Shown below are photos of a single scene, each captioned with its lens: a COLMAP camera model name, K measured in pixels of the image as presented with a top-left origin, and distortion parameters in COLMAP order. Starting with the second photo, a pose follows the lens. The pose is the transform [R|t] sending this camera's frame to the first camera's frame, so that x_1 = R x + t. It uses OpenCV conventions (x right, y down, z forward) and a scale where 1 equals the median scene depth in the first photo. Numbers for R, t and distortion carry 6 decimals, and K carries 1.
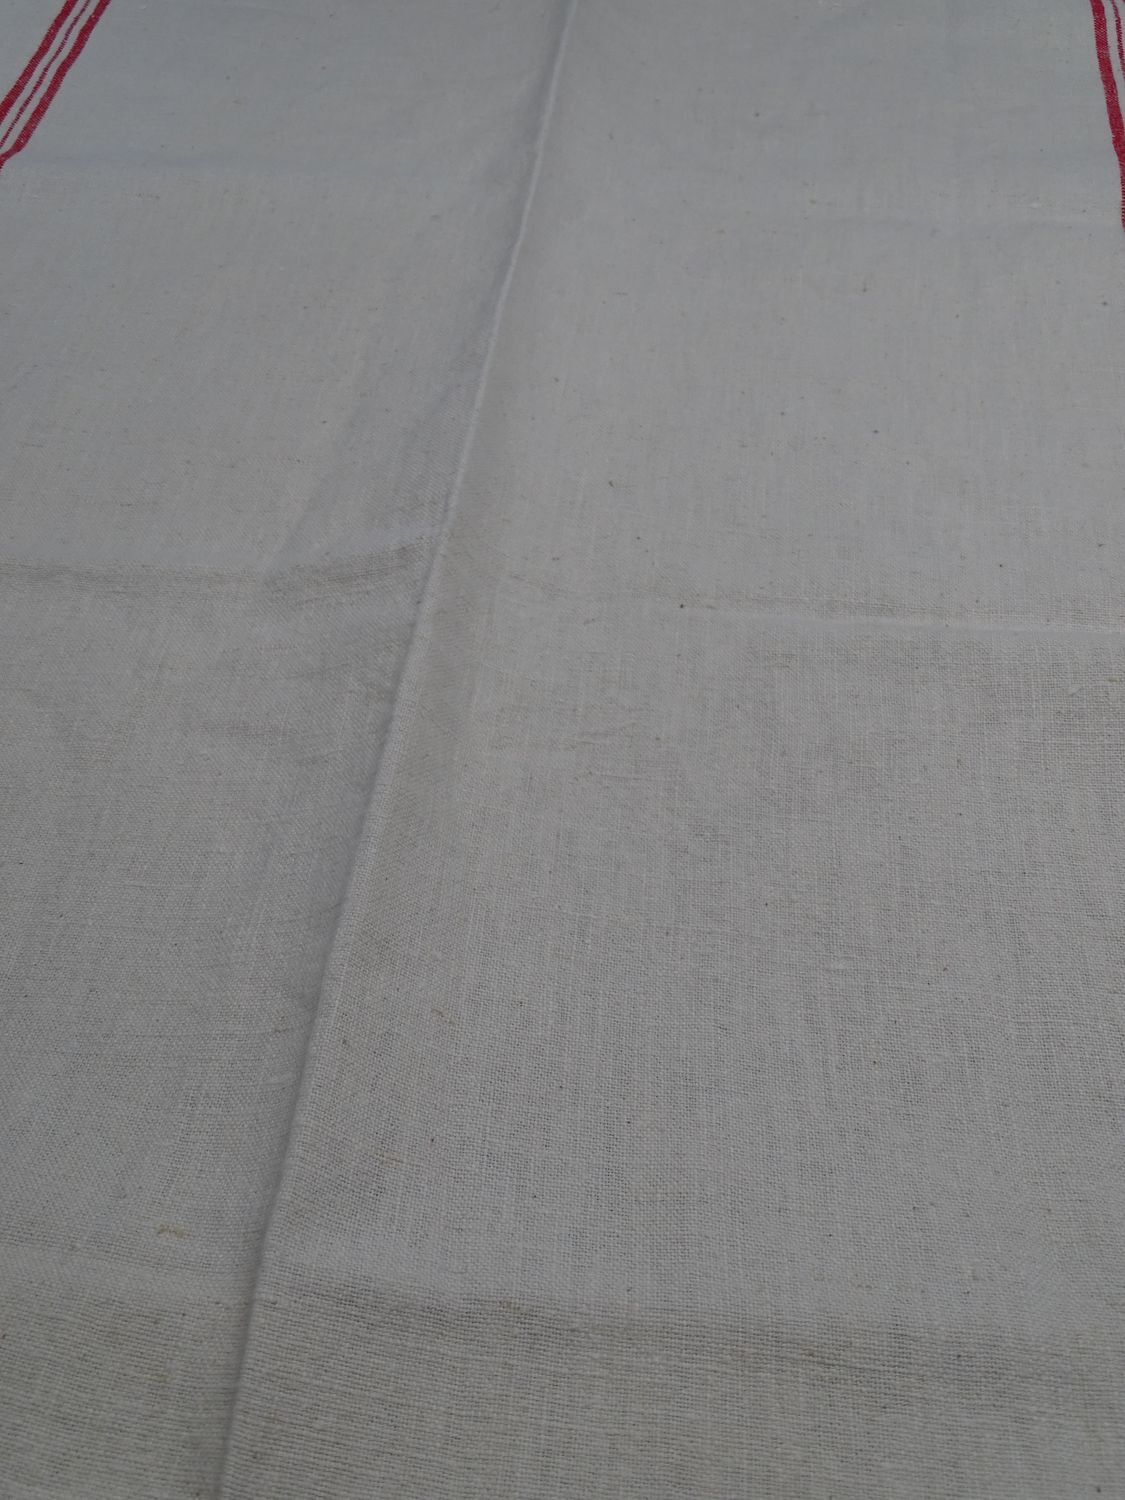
lens RADIAL K [[1457.5, 0, 562.5], [0, 1457.5, 750.0], [0, 0, 1]] dist [-0.011107, 0.001681]
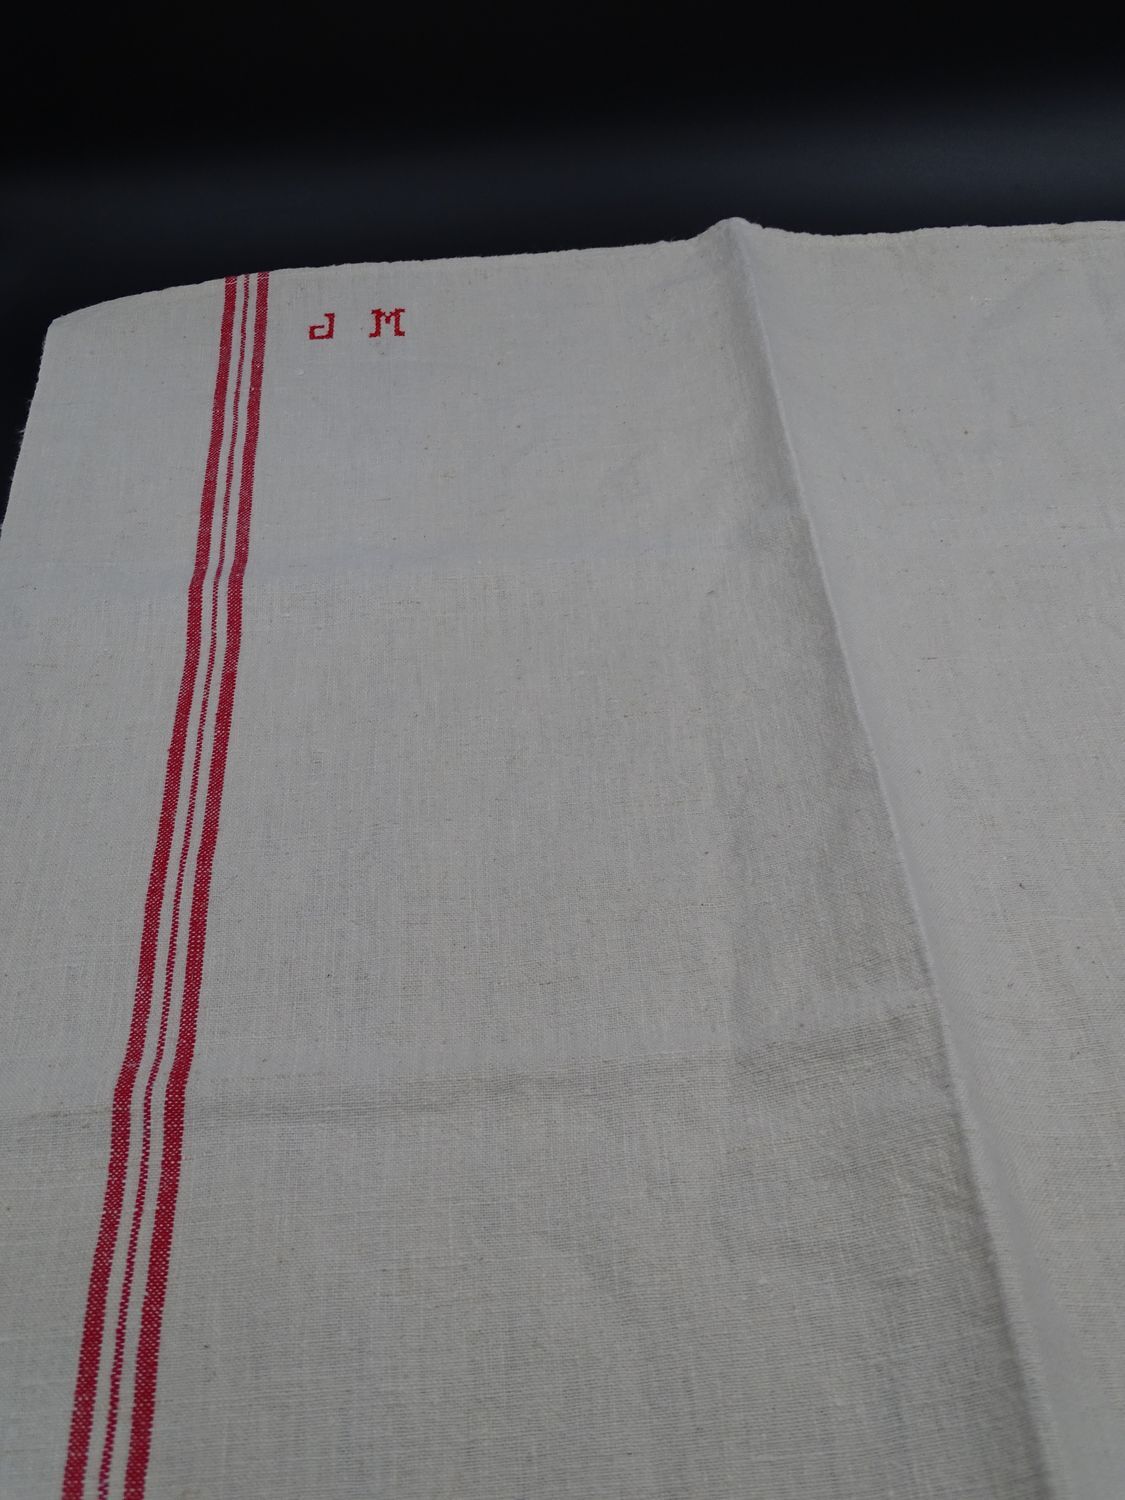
lens RADIAL K [[1457.5, 0, 562.5], [0, 1457.5, 750.0], [0, 0, 1]] dist [-0.011107, 0.001681]
pose [[0.985507, -0.140271, 0.095399, -0.413634], [0.145461, 0.988111, -0.049785, -0.312466], [-0.087281, 0.062940, 0.994193, 0.034250]]
